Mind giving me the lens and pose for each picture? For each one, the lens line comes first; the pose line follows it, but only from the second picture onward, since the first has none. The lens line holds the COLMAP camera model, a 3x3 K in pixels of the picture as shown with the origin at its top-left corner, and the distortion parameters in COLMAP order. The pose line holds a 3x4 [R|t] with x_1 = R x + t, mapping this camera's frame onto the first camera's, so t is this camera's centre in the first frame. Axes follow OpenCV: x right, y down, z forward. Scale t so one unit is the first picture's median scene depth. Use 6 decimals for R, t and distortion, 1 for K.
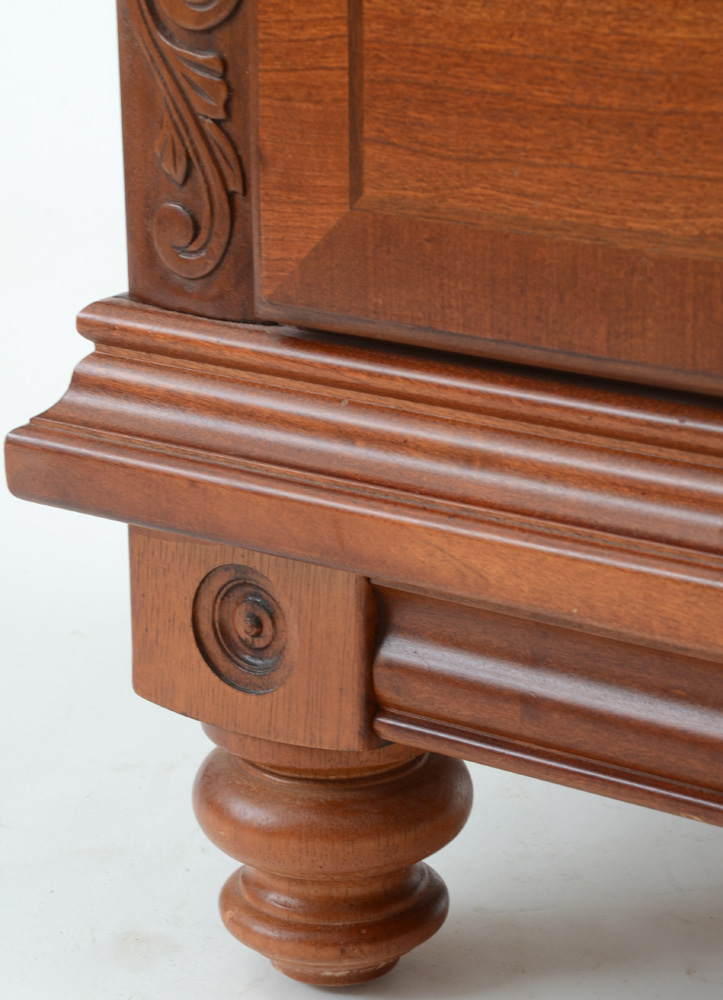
lens RADIAL K [[3273.7, 0, 350.7], [0, 3273.7, 557.0], [0, 0, 1]] dist [0.663629, 0.000000]
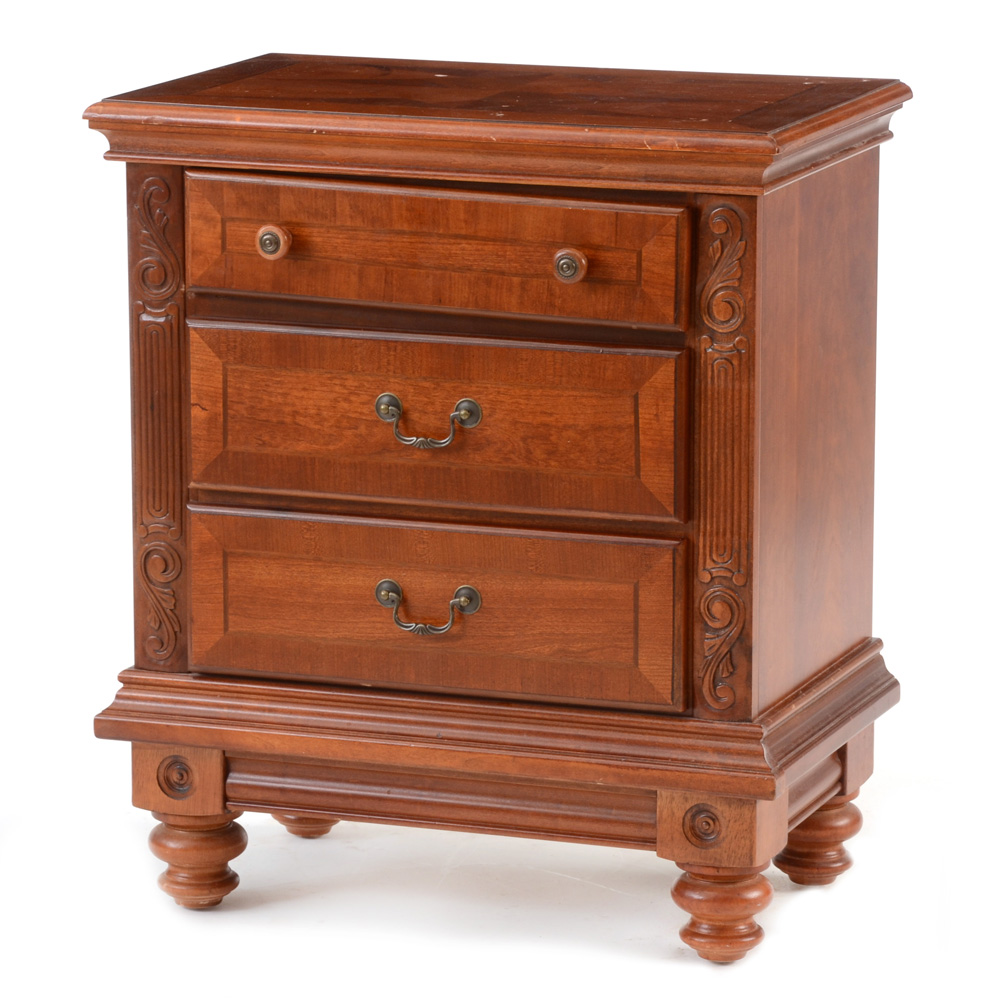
lens RADIAL K [[5707.8, 0, 499.3], [0, 5707.8, 506.4], [0, 0, 1]] dist [1.280752, 0.000000]
pose [[0.967896, -0.046258, 0.247059, -1.091522], [0.074729, 0.991433, -0.107130, 0.381370], [-0.239987, 0.122154, 0.963060, -4.372839]]
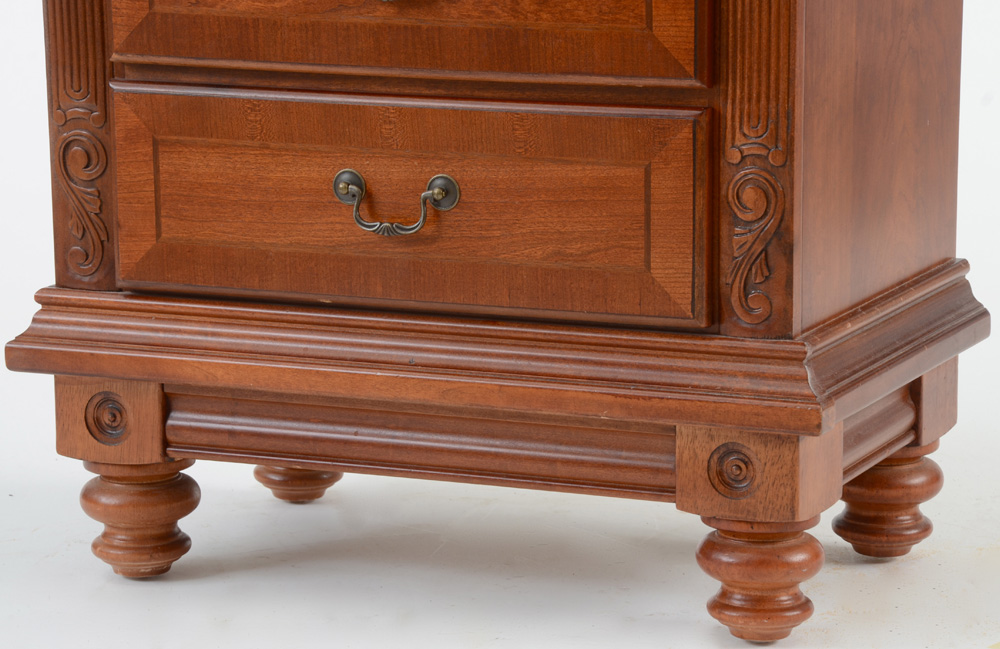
lens RADIAL K [[4014.3, 0, 483.0], [0, 4014.3, 313.7], [0, 0, 1]] dist [1.376427, 0.000000]
pose [[0.982036, -0.040099, 0.184383, -0.337151], [0.064823, 0.989382, -0.130085, 0.383373], [-0.177209, 0.139701, 0.974208, -2.163403]]
